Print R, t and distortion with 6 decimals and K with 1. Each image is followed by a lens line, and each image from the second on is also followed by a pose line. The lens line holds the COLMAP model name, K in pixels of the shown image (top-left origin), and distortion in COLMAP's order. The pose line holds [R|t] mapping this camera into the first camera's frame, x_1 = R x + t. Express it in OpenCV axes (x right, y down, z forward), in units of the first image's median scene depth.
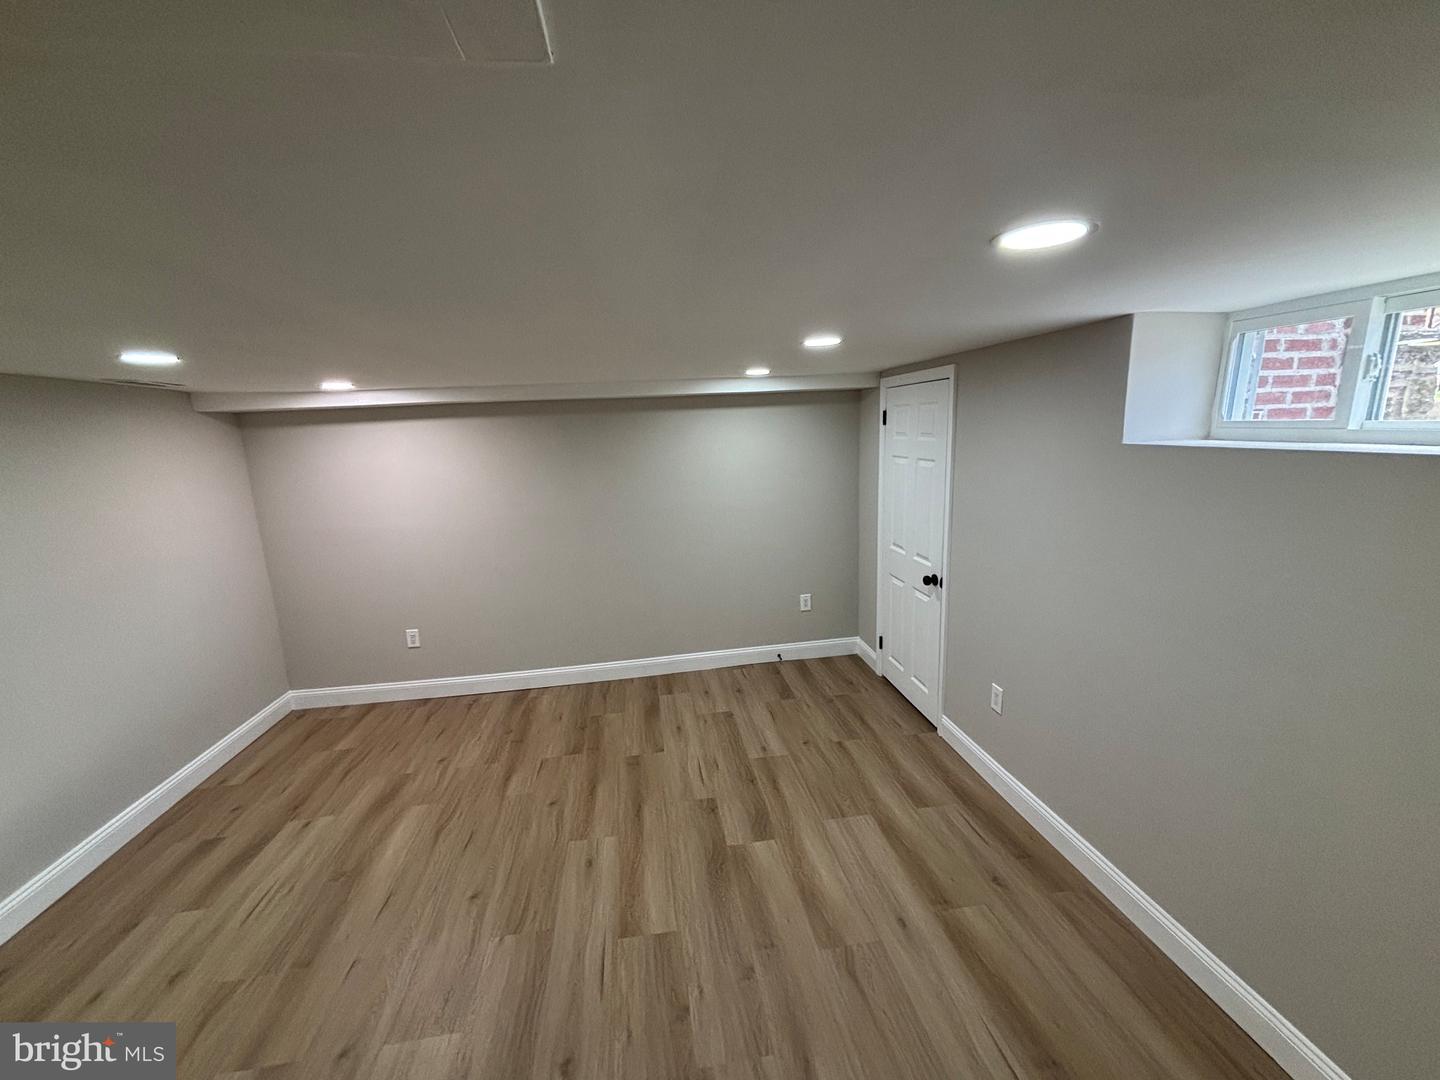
lens RADIAL K [[576.9, 0, 716.5], [0, 576.9, 545.4], [0, 0, 1]] dist [0.003235, -0.000464]
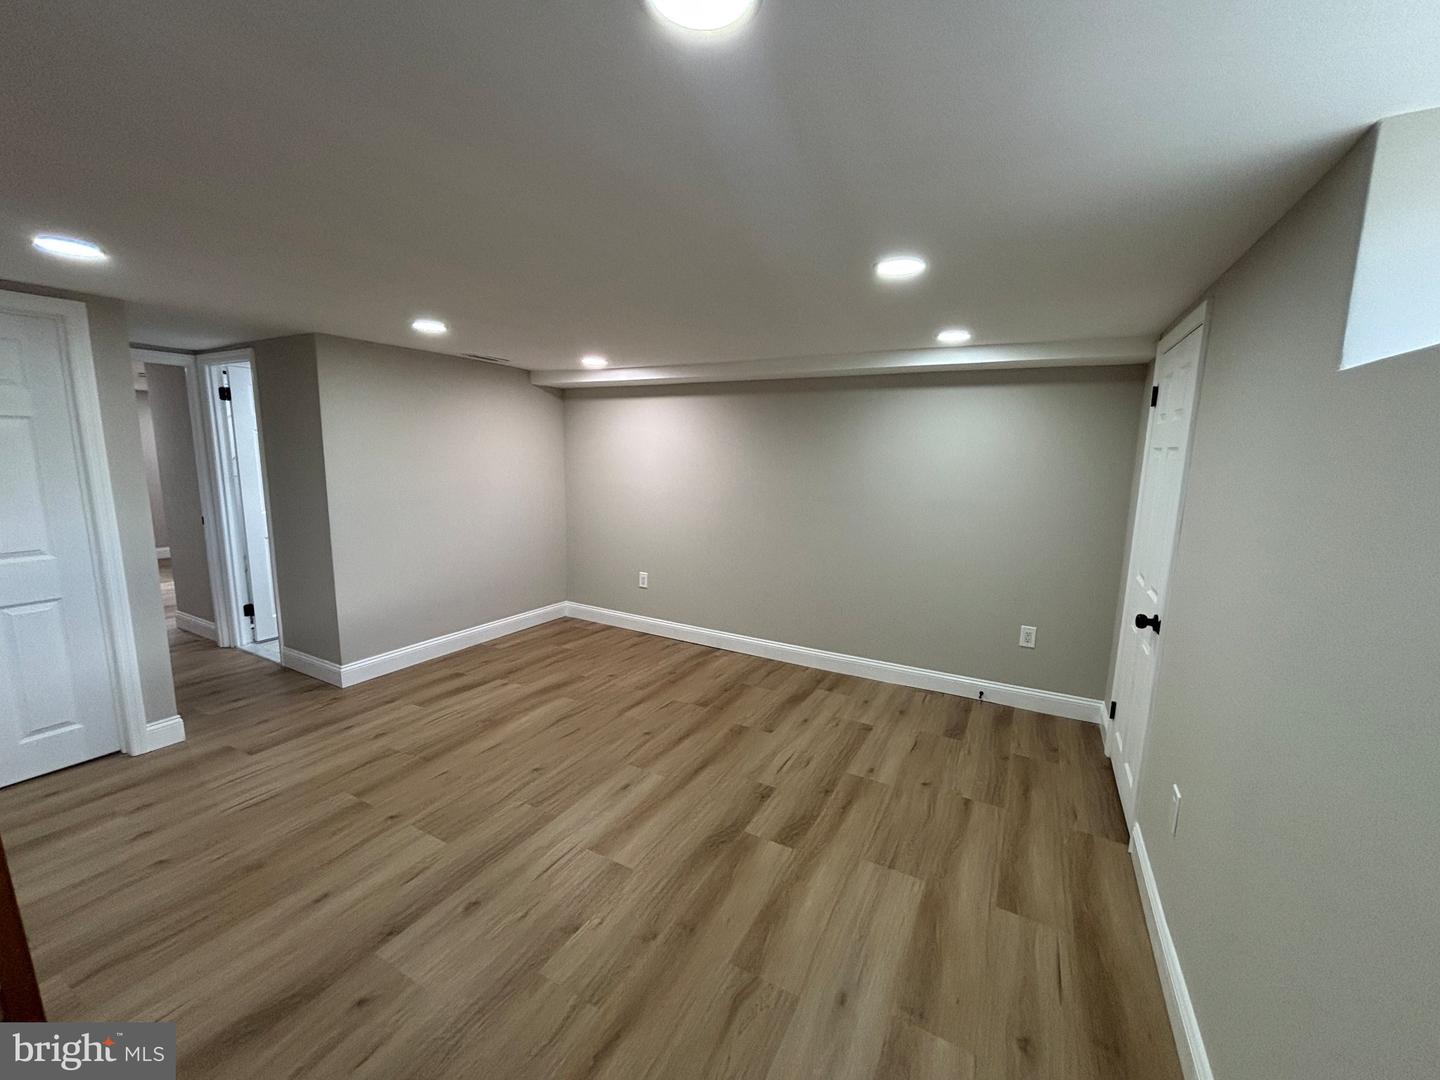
lens RADIAL K [[576.9, 0, 728.9], [0, 576.9, 544.6], [0, 0, 1]] dist [0.003235, -0.000464]
pose [[0.803811, 0.153342, -0.574781, 0.353644], [-0.175518, 0.984327, 0.017145, 0.045107], [0.568402, 0.087103, 0.818127, 0.149384]]
